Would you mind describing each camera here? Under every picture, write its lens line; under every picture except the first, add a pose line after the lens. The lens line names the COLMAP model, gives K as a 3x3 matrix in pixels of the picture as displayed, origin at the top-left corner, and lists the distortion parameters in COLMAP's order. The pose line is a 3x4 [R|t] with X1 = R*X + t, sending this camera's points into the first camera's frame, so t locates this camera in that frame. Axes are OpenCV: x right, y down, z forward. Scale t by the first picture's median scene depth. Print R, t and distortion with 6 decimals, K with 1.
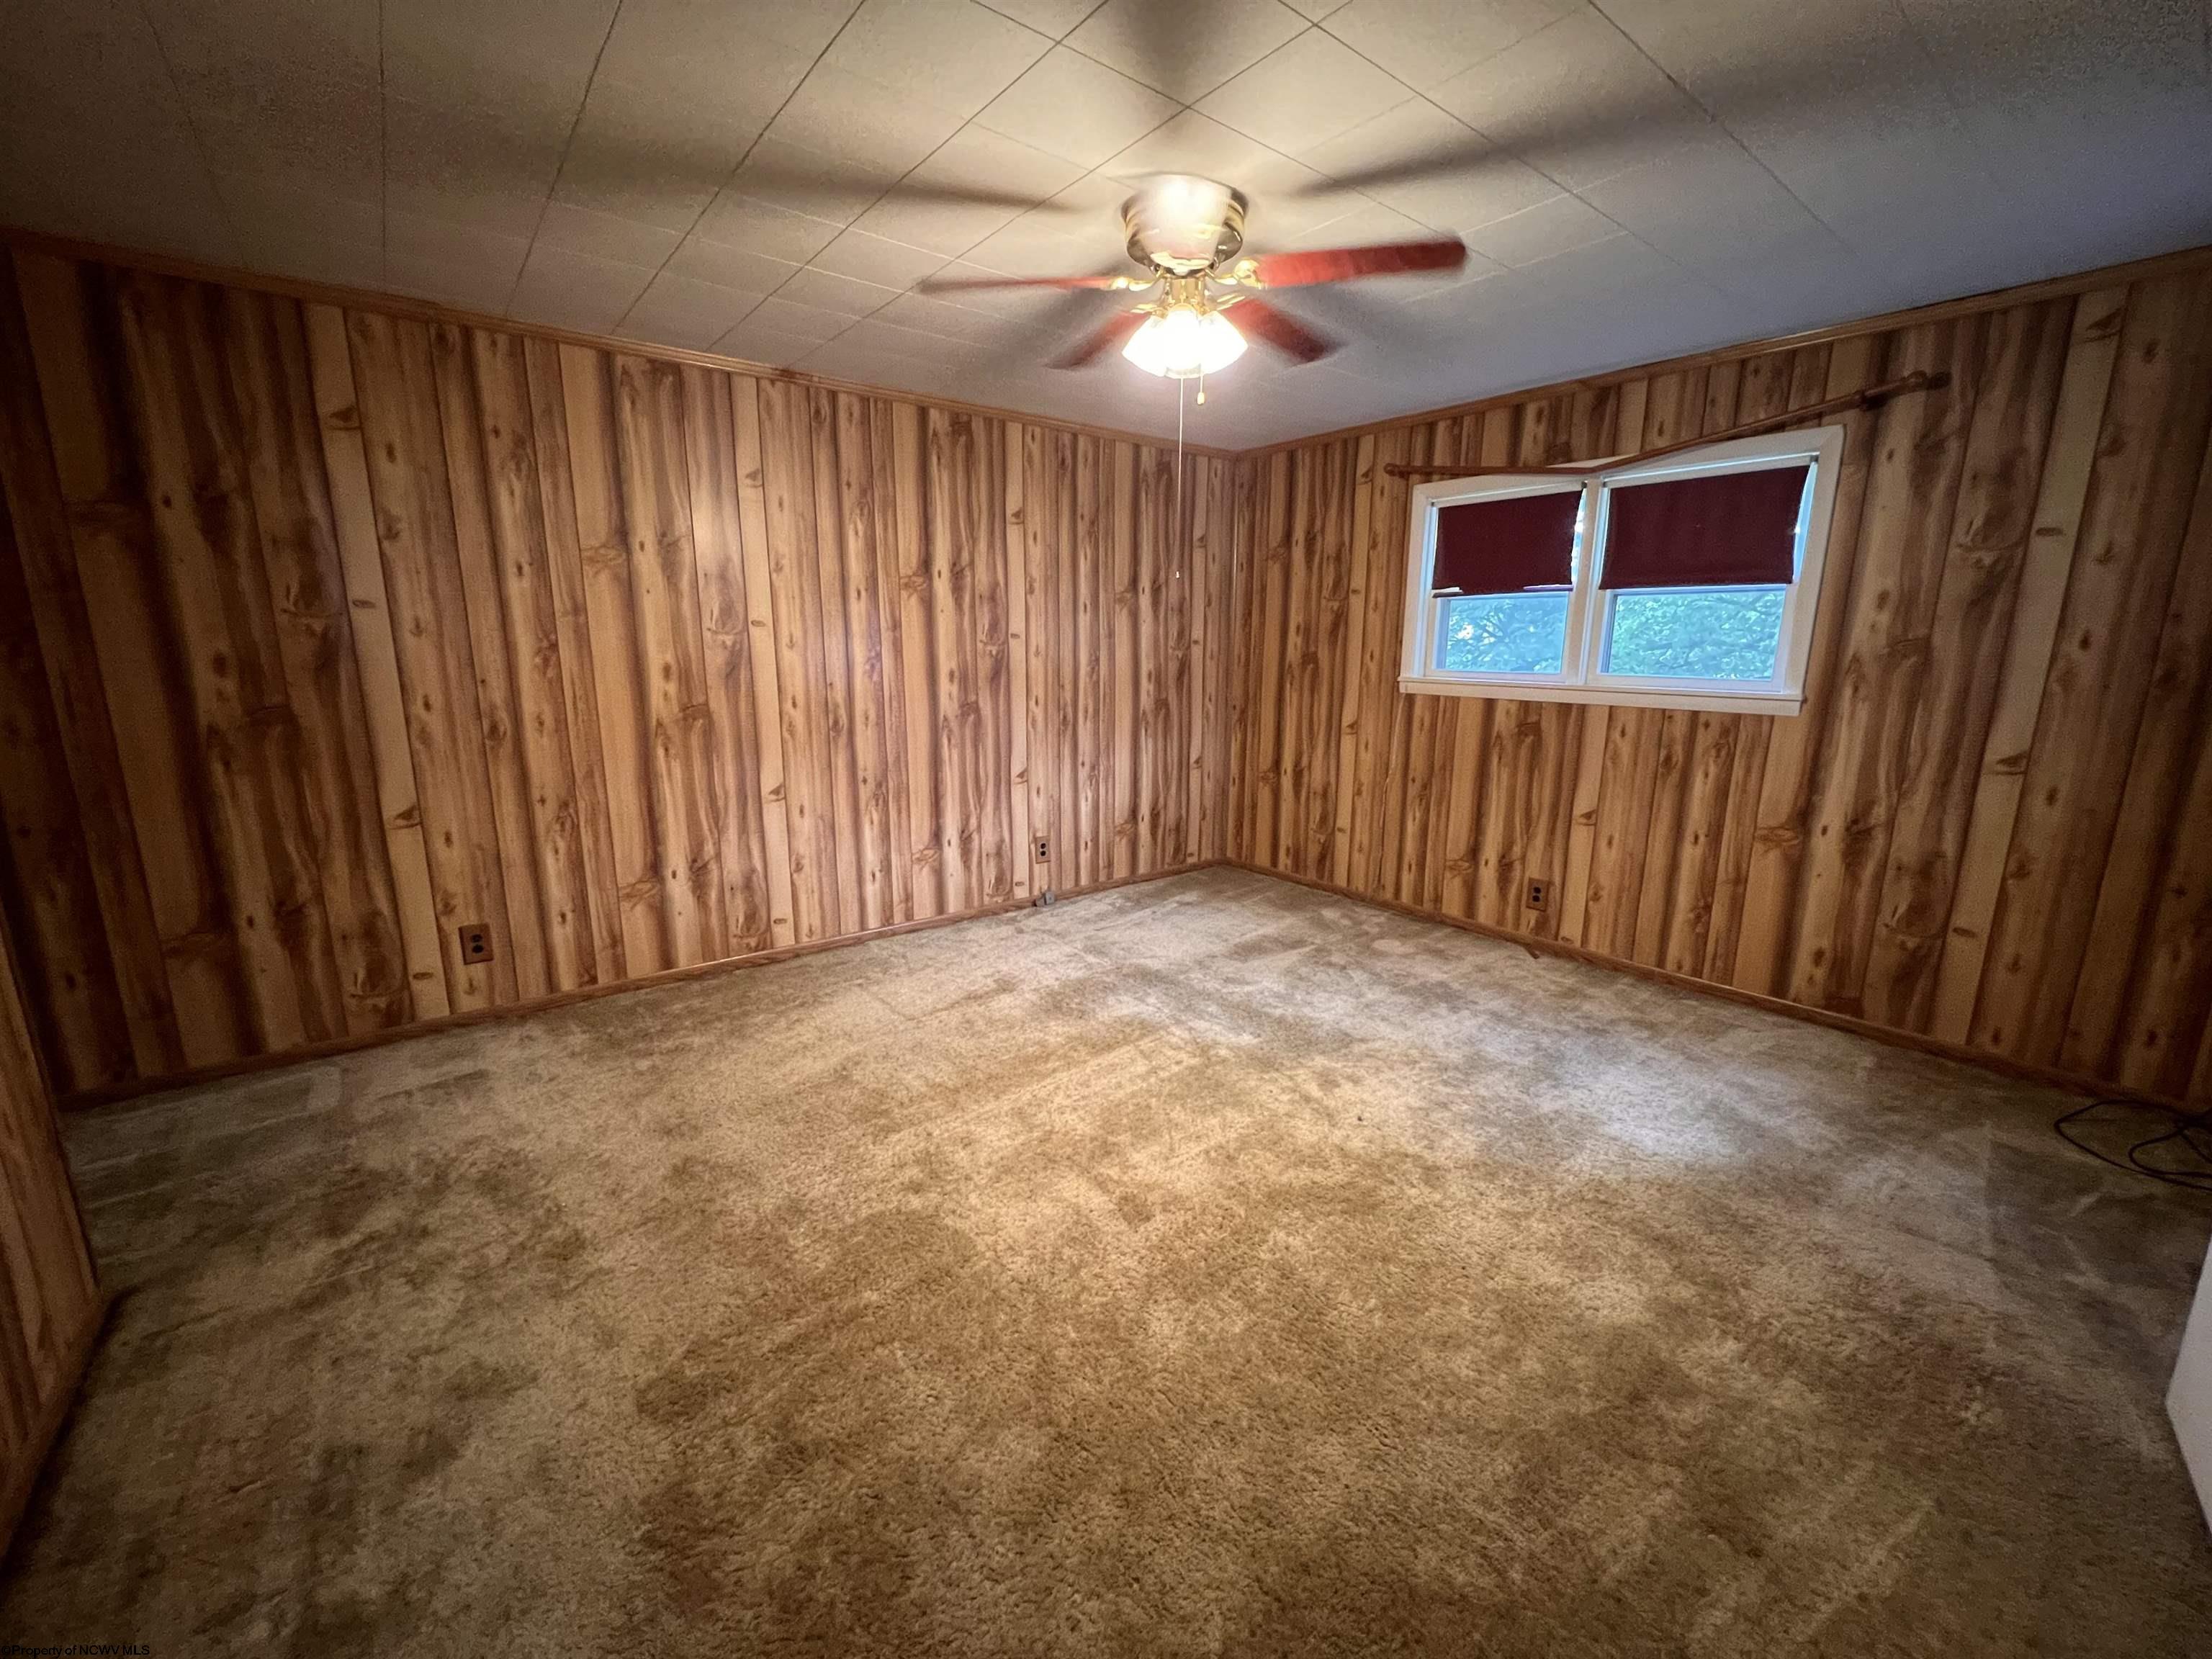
lens RADIAL K [[884.8, 0, 1116.5], [0, 884.8, 823.4], [0, 0, 1]] dist [-0.003325, -0.001049]
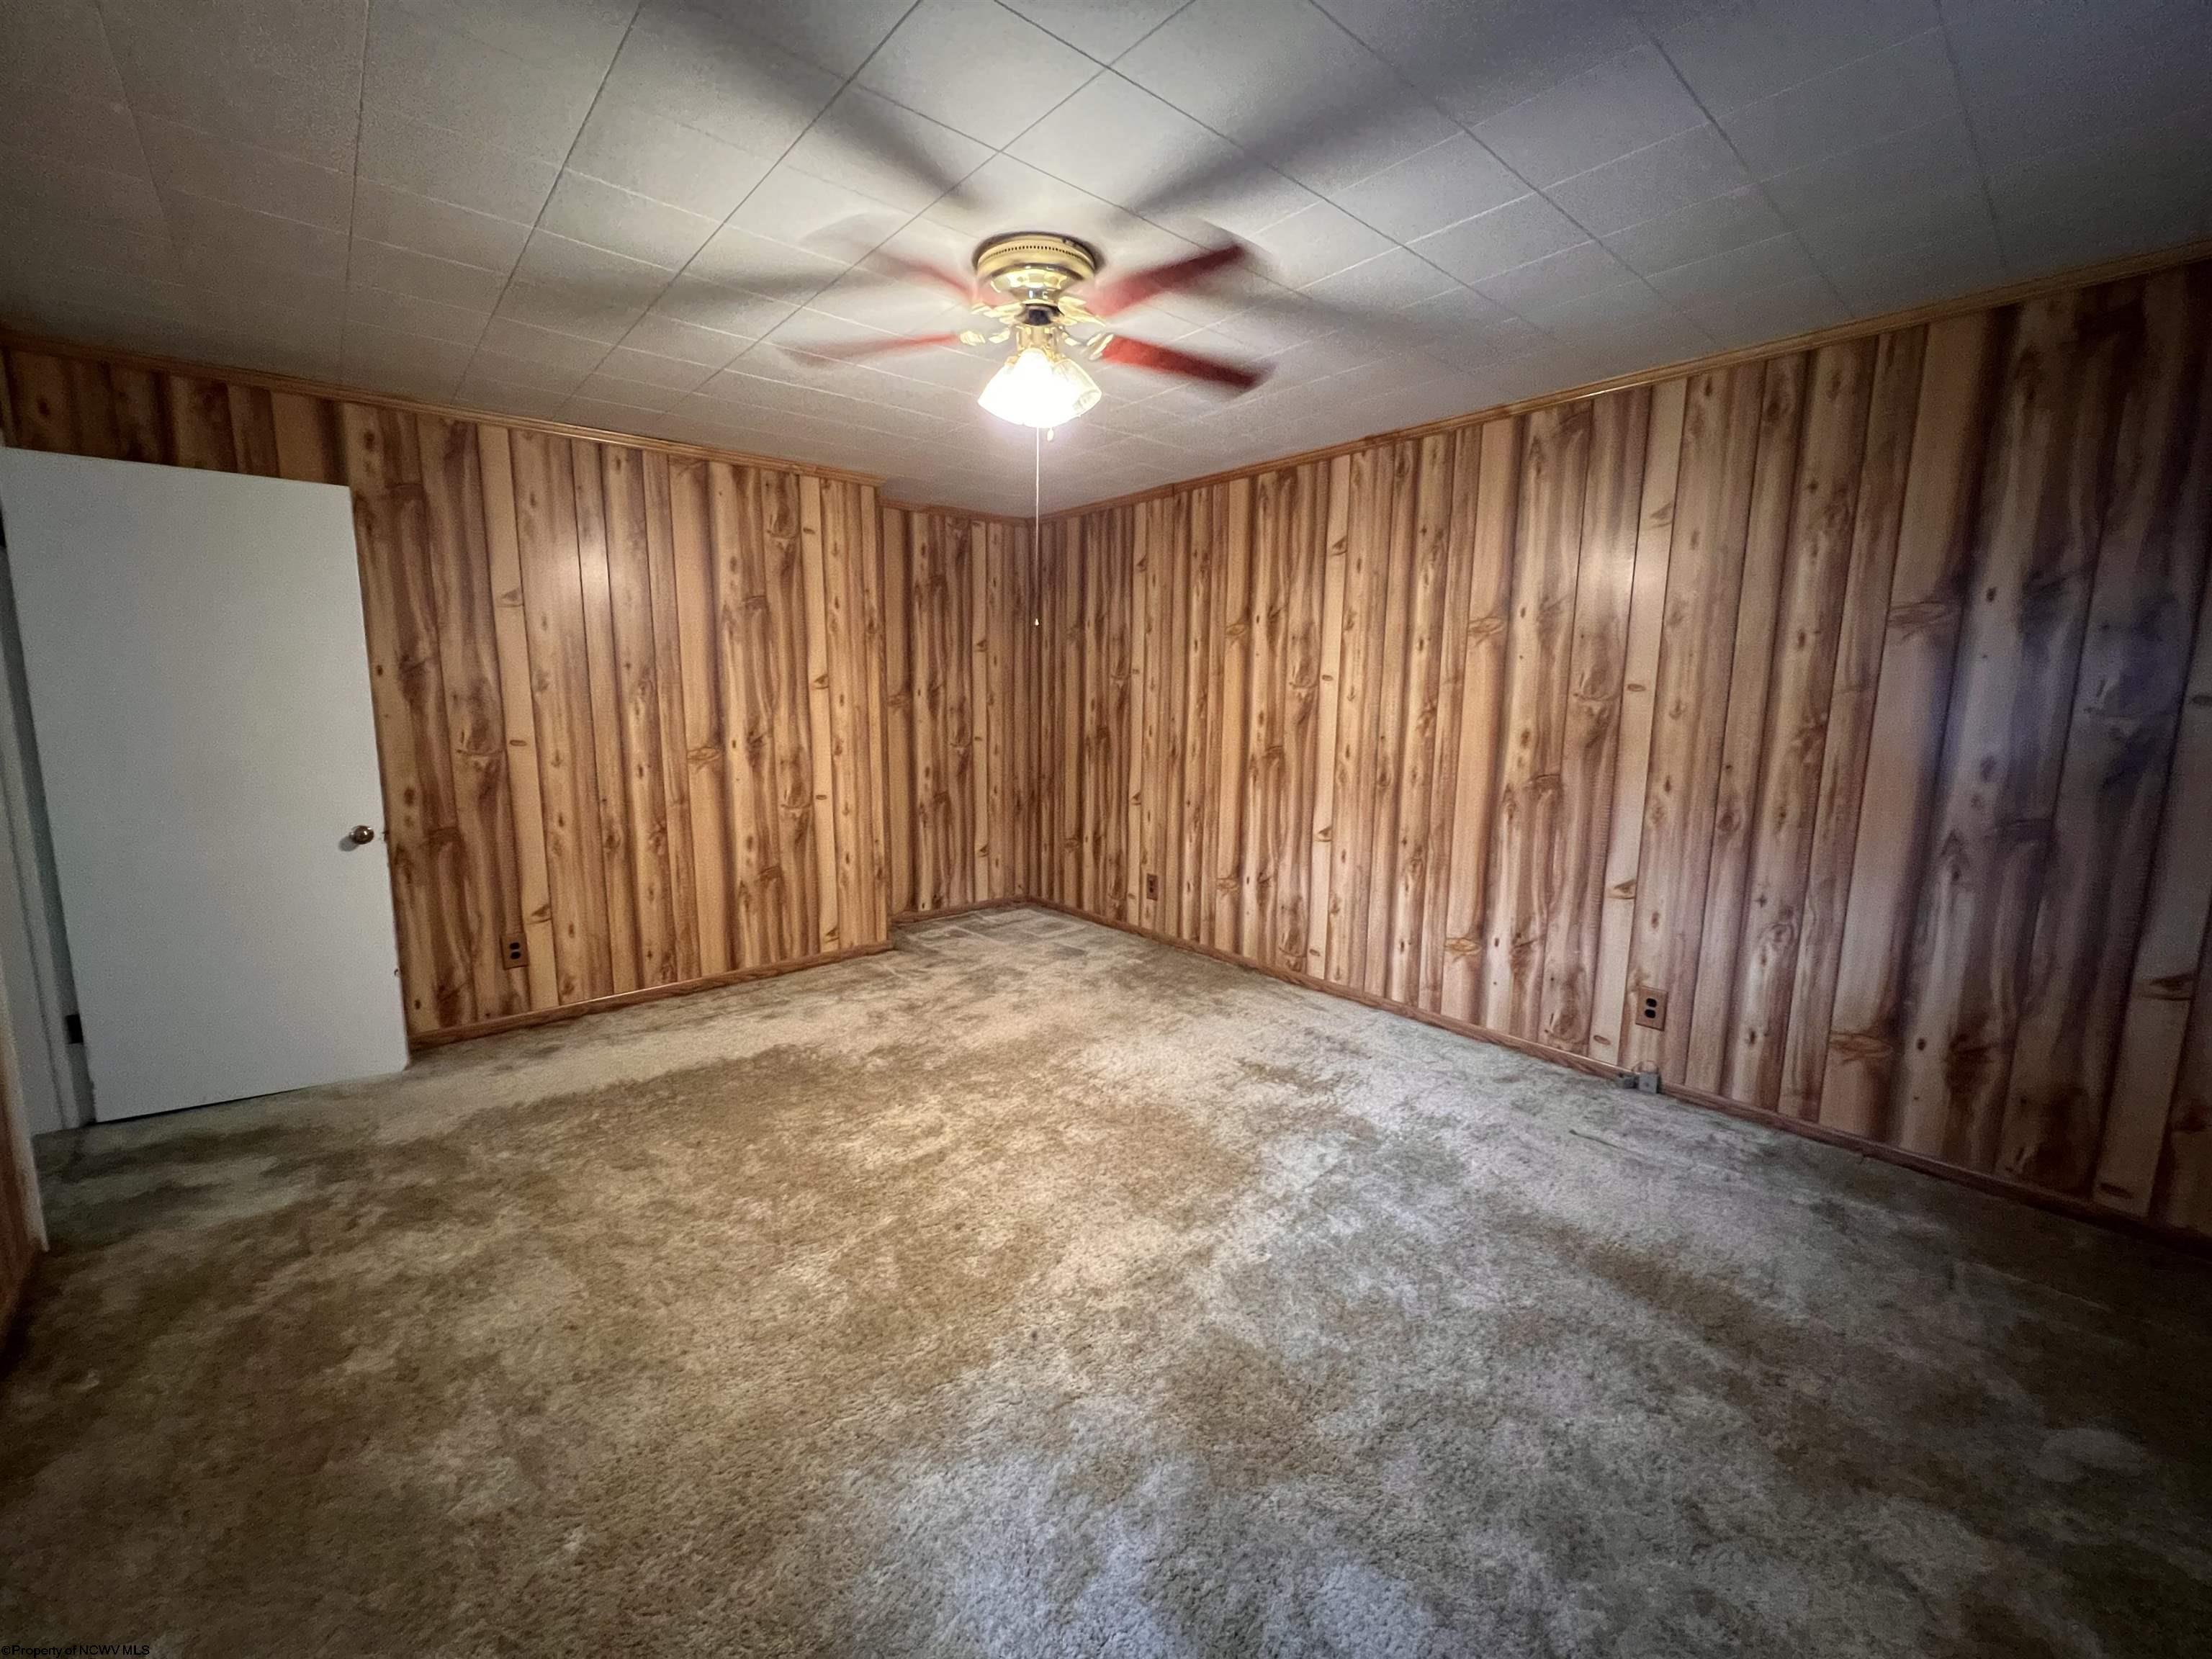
lens RADIAL K [[884.8, 0, 1115.6], [0, 884.8, 829.7], [0, 0, 1]] dist [-0.003325, -0.001049]
pose [[0.054660, 0.143332, -0.988164, 0.646116], [-0.216258, 0.967853, 0.128424, -0.119213], [0.974805, 0.206679, 0.083900, 0.645781]]
